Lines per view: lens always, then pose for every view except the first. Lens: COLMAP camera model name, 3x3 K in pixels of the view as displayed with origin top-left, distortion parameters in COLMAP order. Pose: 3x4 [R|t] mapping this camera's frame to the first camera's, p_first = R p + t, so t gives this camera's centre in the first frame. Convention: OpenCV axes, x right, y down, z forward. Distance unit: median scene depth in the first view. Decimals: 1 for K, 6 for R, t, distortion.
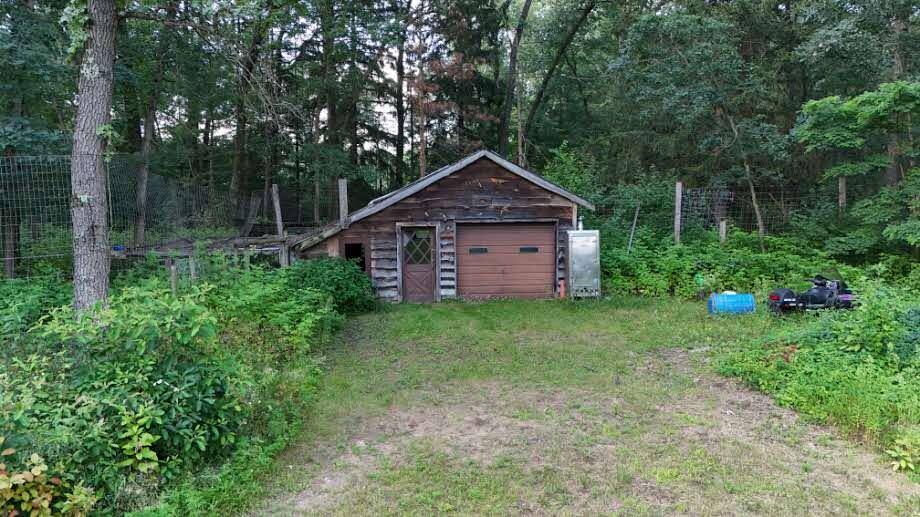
lens RADIAL K [[673.7, 0, 462.3], [0, 673.7, 257.9], [0, 0, 1]] dist [0.101153, -0.125405]
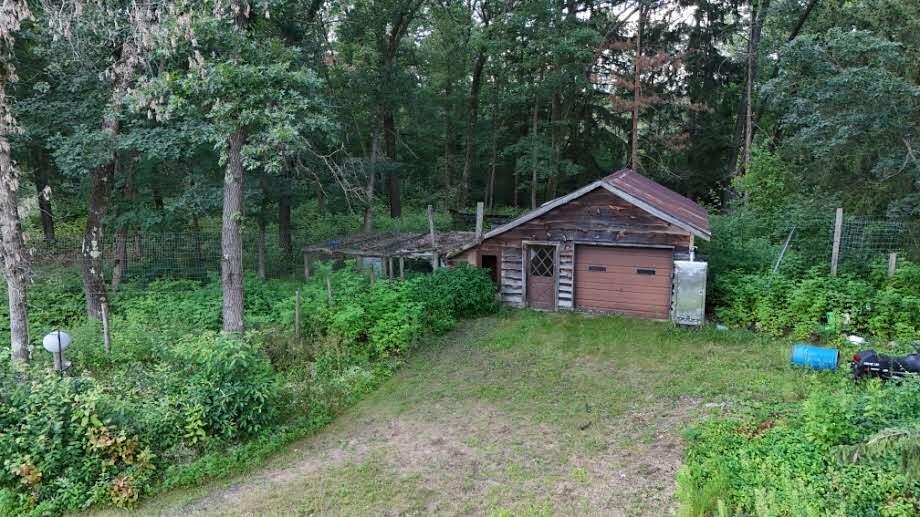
lens RADIAL K [[673.7, 0, 462.3], [0, 673.7, 257.9], [0, 0, 1]] dist [0.101153, -0.125405]
pose [[0.895849, 0.086723, -0.435814, 0.317284], [-0.046888, 0.993744, 0.101365, -0.134549], [0.441878, -0.070374, 0.894311, -0.090708]]
